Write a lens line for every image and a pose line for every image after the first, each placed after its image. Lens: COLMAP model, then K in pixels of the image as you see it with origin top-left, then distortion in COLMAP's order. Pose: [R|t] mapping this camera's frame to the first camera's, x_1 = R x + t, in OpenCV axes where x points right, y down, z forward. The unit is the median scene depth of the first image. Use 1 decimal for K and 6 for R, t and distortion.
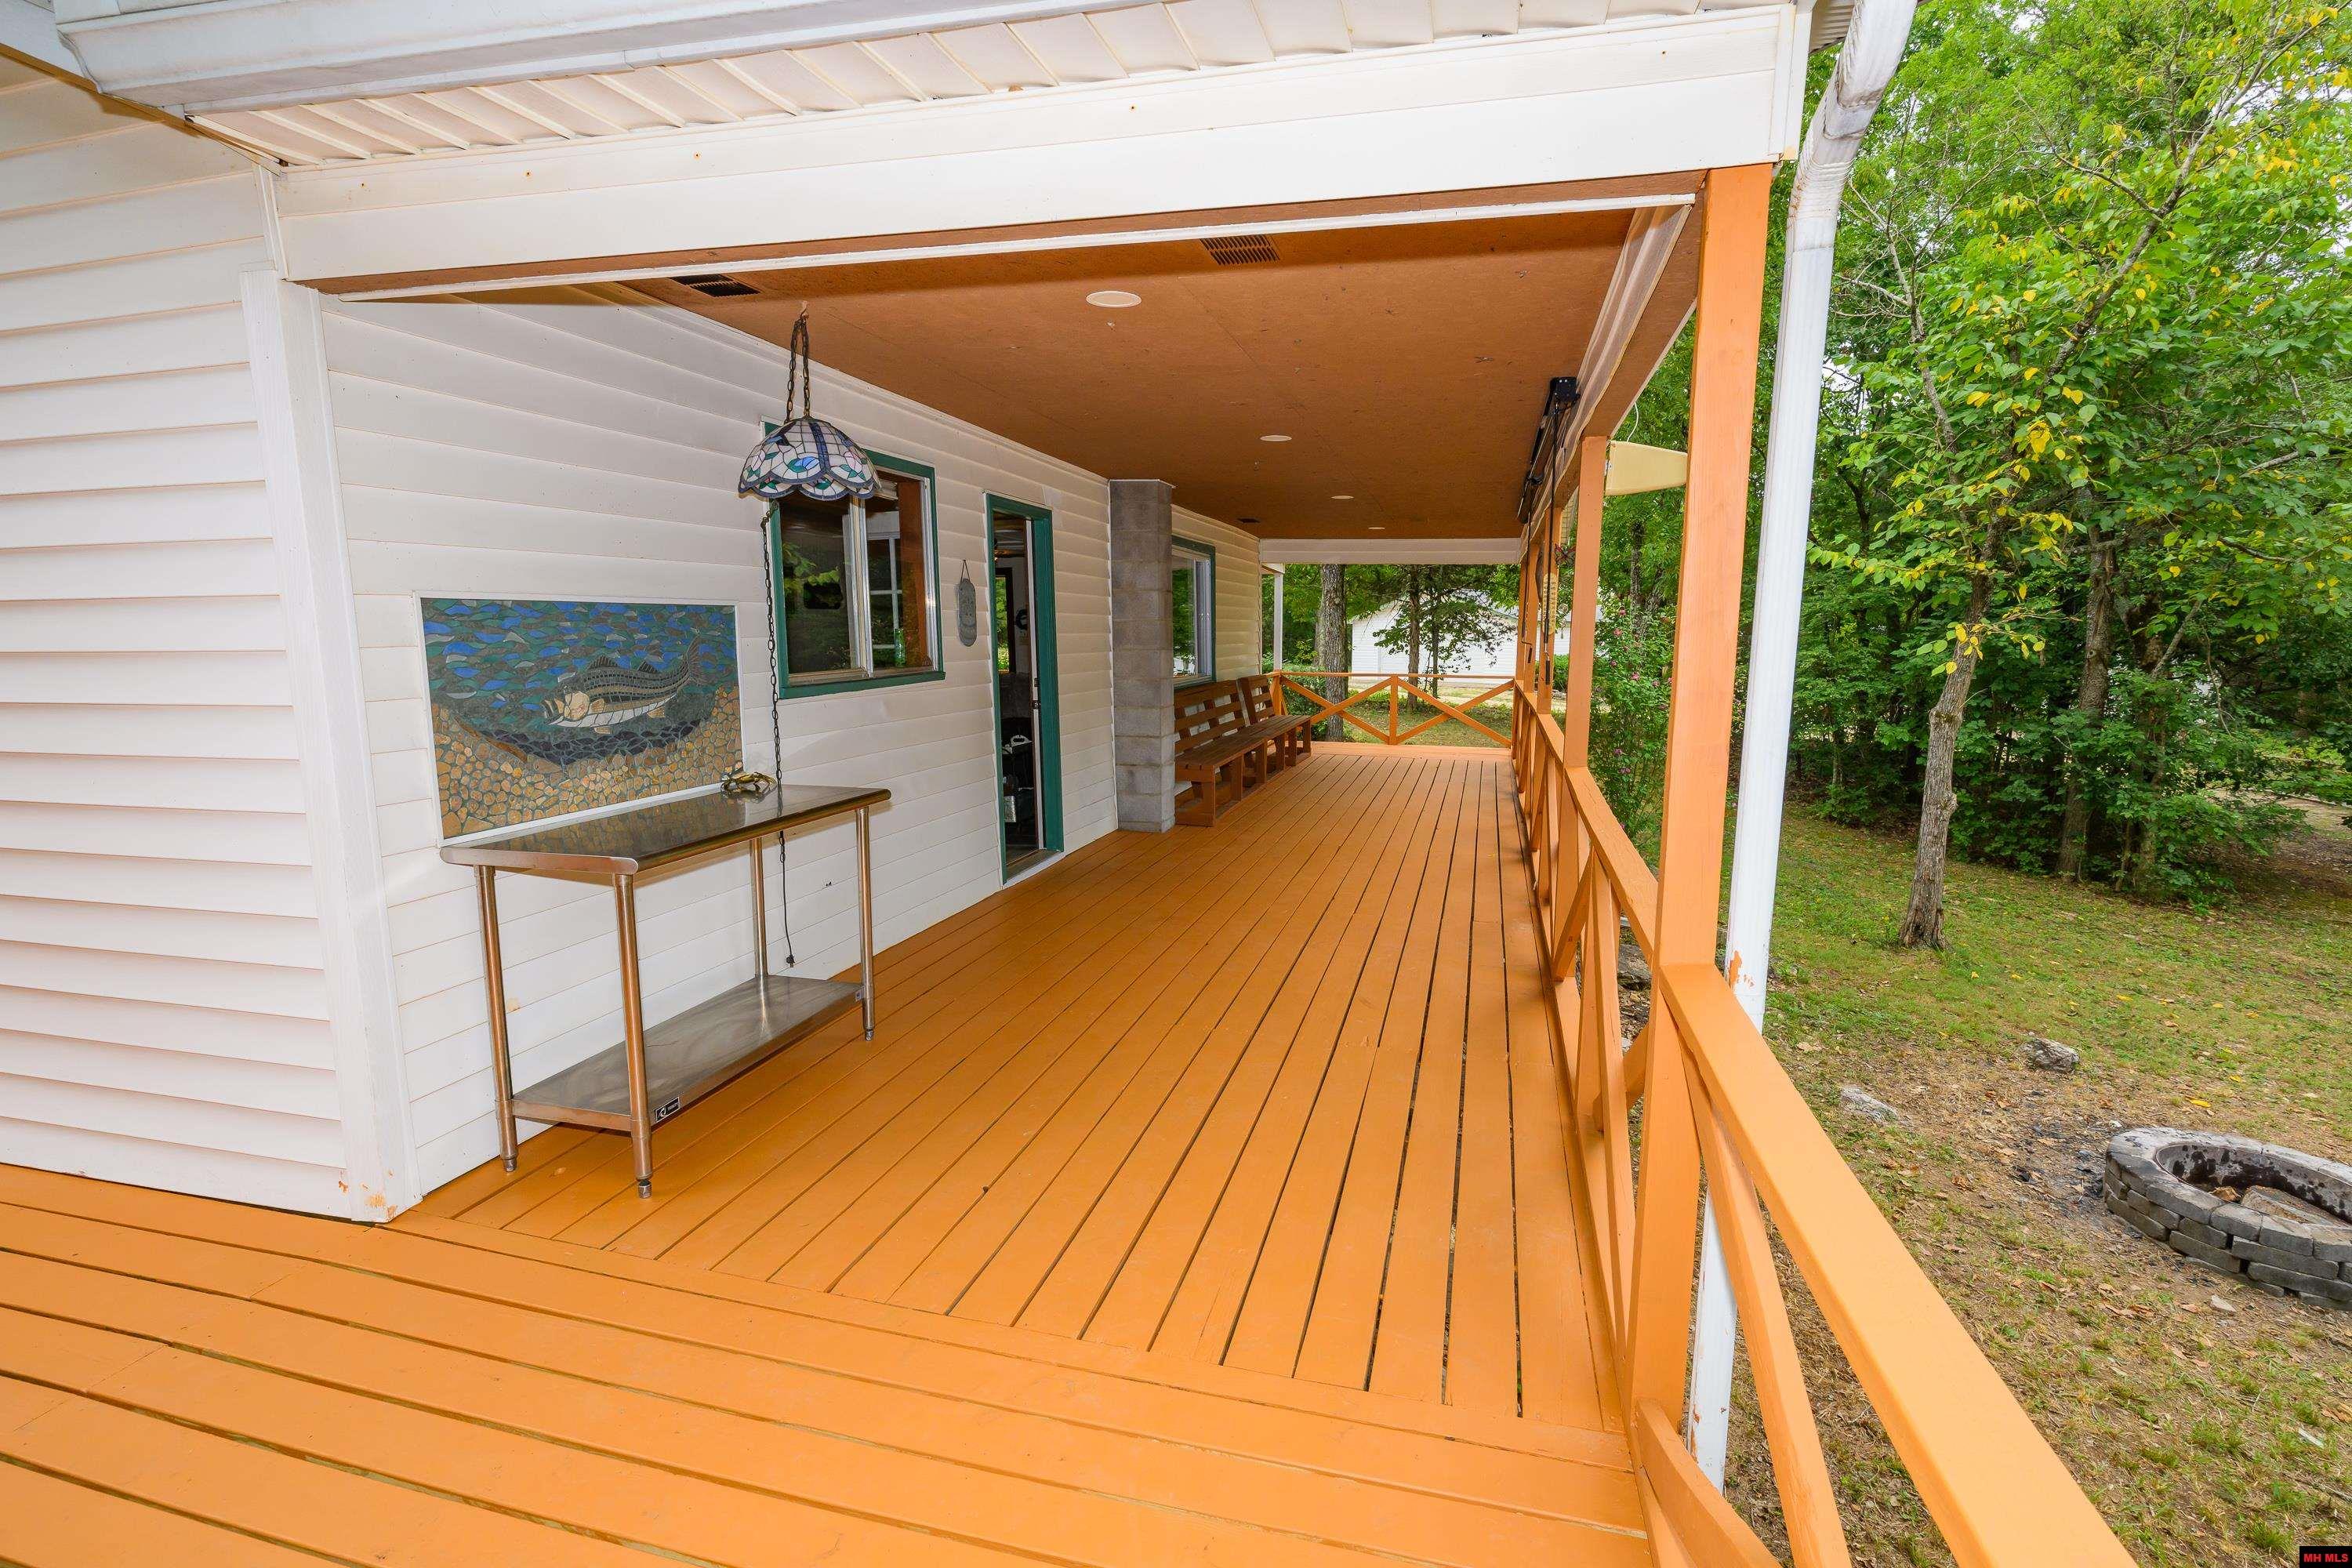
lens RADIAL K [[1117.5, 0, 1174.5], [0, 1117.5, 789.6], [0, 0, 1]] dist [-0.001189, 0.001946]
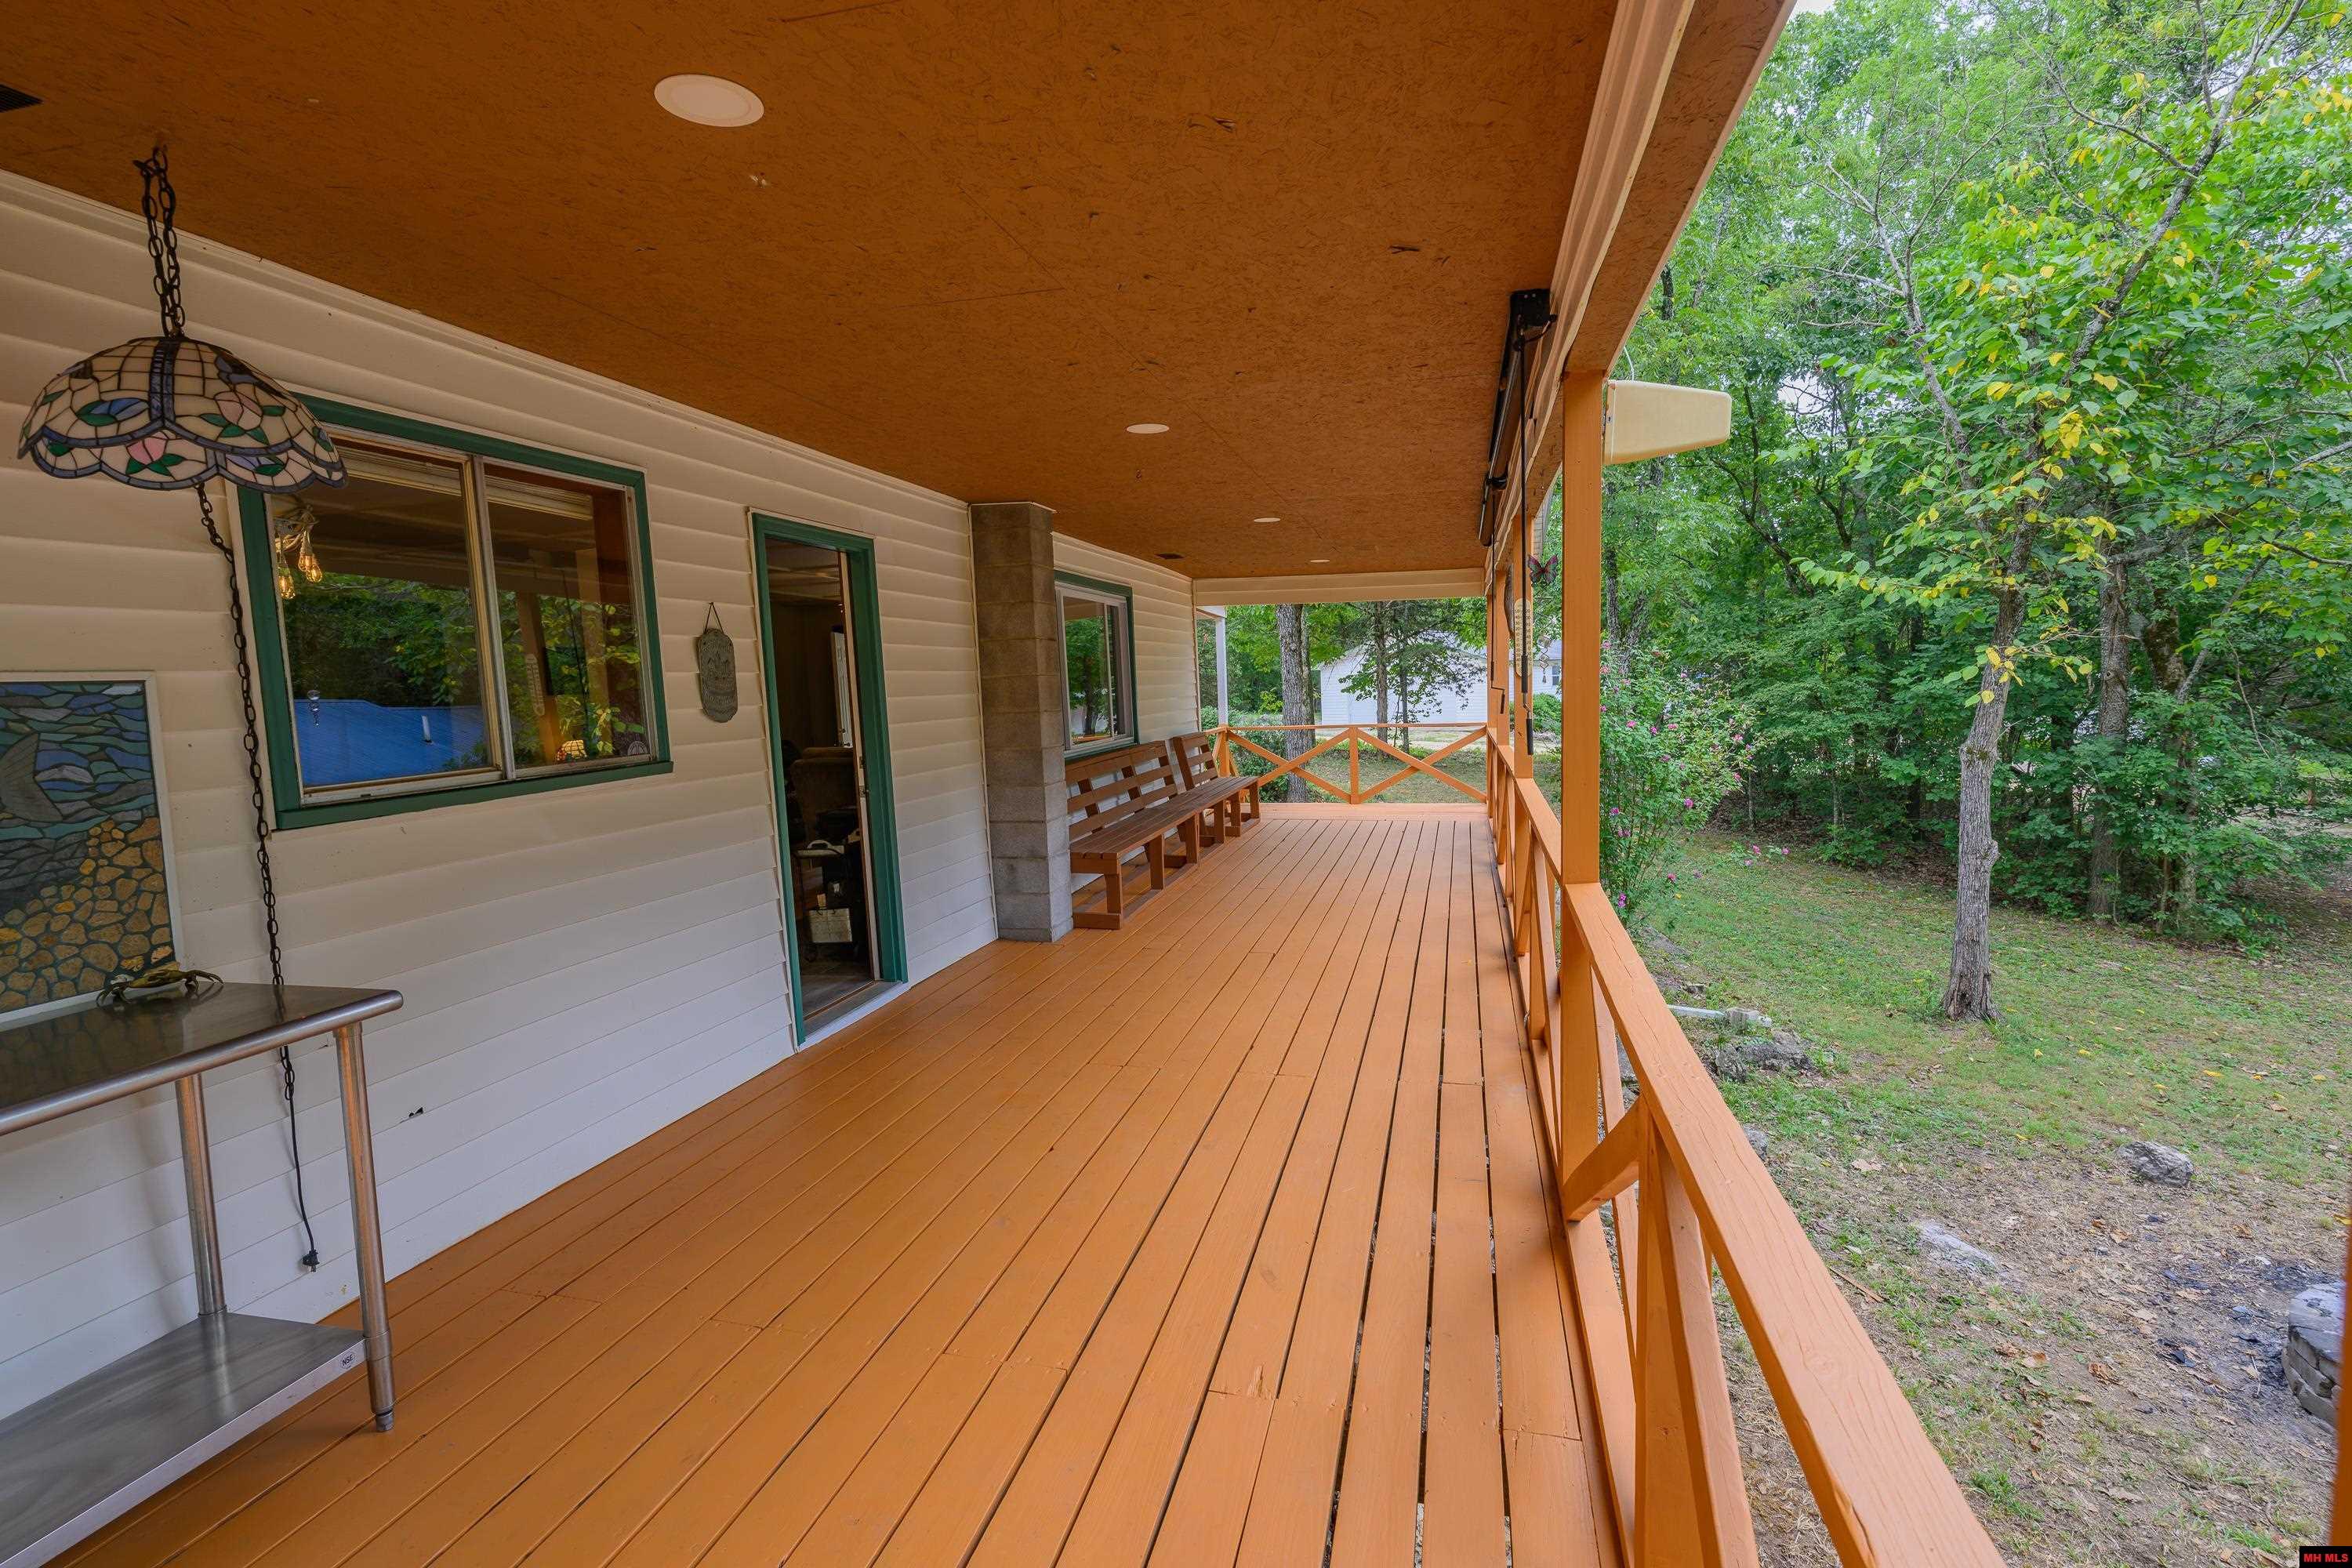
lens RADIAL K [[1117.5, 0, 1178.3], [0, 1117.5, 779.8], [0, 0, 1]] dist [-0.001189, 0.001946]
pose [[0.999099, -0.036595, 0.021496, 0.076834], [0.037705, 0.997844, -0.053712, -0.035645], [-0.019484, 0.054474, 0.998325, 0.239080]]
